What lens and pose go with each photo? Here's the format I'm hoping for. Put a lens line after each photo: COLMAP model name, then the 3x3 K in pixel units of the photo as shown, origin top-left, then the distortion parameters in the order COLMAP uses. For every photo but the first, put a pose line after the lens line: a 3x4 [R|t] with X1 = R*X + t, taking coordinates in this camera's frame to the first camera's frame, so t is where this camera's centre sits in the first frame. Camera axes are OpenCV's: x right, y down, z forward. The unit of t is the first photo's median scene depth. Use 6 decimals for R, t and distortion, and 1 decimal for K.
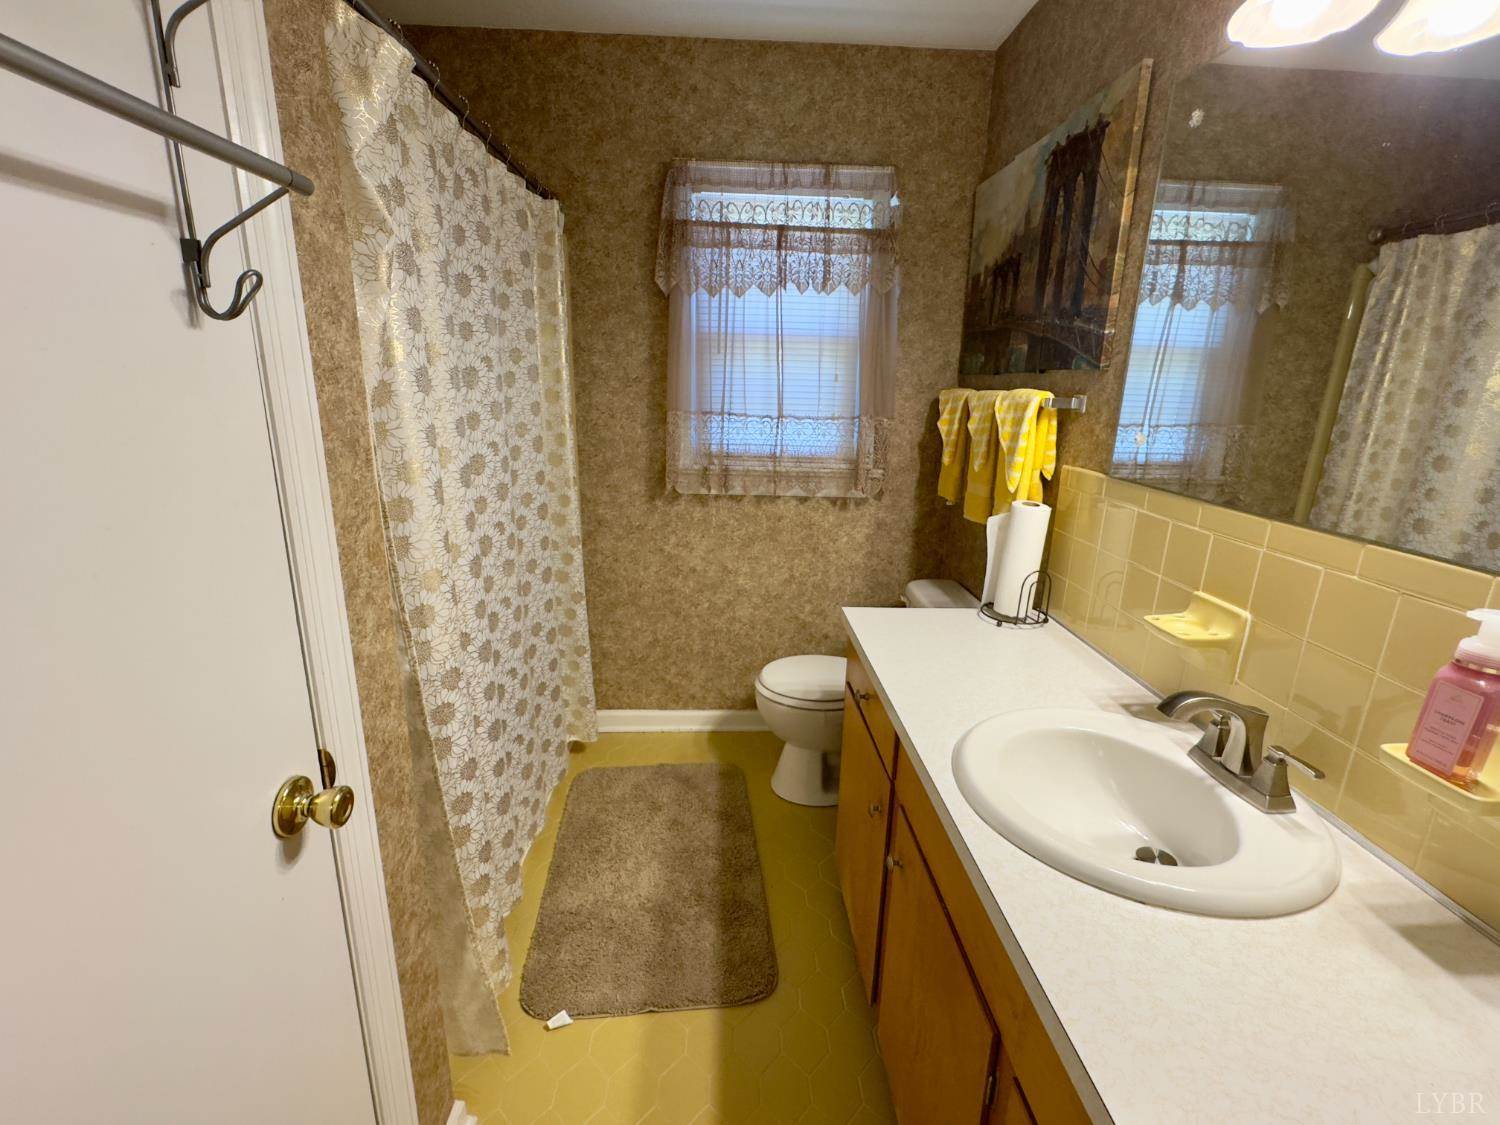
lens RADIAL K [[673.5, 0, 745.5], [0, 673.5, 563.3], [0, 0, 1]] dist [-0.004792, 0.000812]
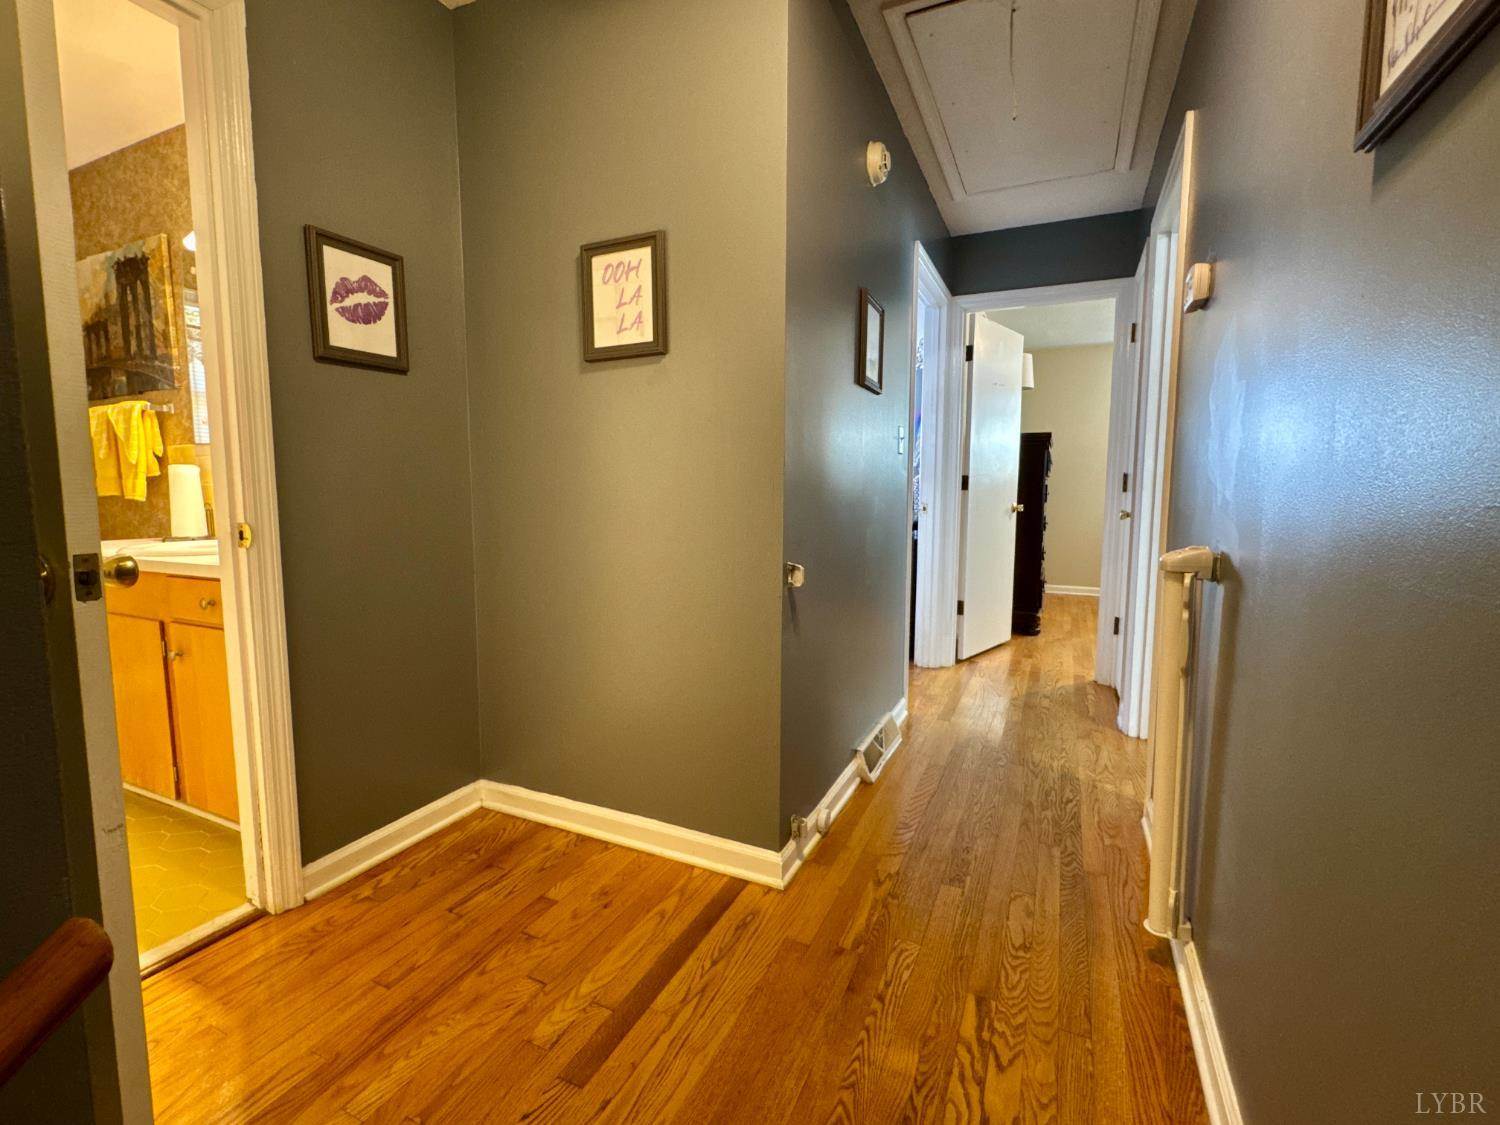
lens RADIAL K [[673.5, 0, 747.0], [0, 673.5, 562.1], [0, 0, 1]] dist [-0.004792, 0.000812]
pose [[0.461238, -0.113062, 0.880043, -0.362095], [0.240333, 0.970690, -0.001253, 0.478282], [-0.854107, 0.212081, 0.474892, -0.952330]]
